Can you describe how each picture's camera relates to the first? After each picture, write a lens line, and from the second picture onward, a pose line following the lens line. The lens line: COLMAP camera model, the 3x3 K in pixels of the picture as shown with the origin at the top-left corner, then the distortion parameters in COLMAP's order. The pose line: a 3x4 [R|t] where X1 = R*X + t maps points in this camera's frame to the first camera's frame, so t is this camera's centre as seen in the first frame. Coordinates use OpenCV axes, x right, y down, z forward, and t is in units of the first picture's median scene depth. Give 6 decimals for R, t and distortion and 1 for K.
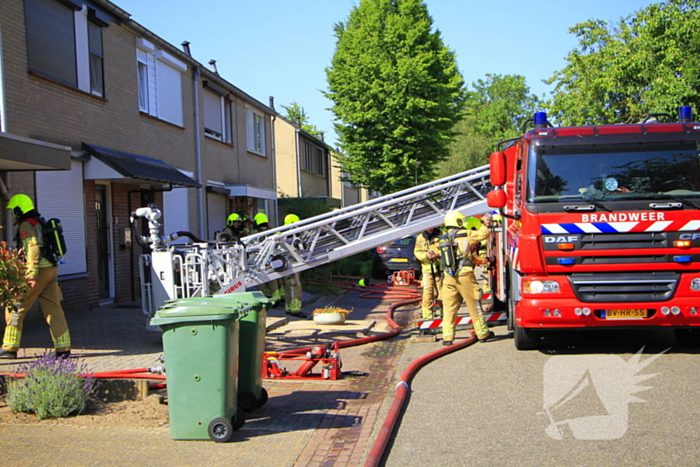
lens RADIAL K [[1131.8, 0, 352.2], [0, 1131.8, 250.4], [0, 0, 1]] dist [0.107066, 0.159427]
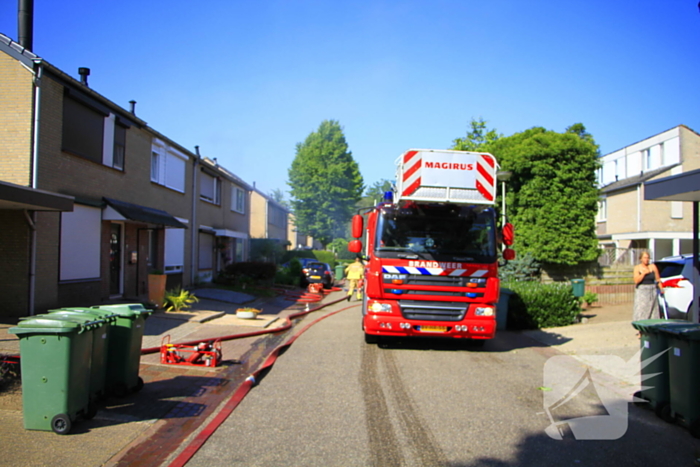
lens RADIAL K [[593.1, 0, 354.3], [0, 593.1, 248.7], [0, 0, 1]] dist [-0.188444, 0.180256]
pose [[0.996314, 0.048988, 0.070413, 0.057758], [-0.046505, 0.998252, -0.036481, -0.007687], [-0.072077, 0.033072, 0.996851, 0.155333]]
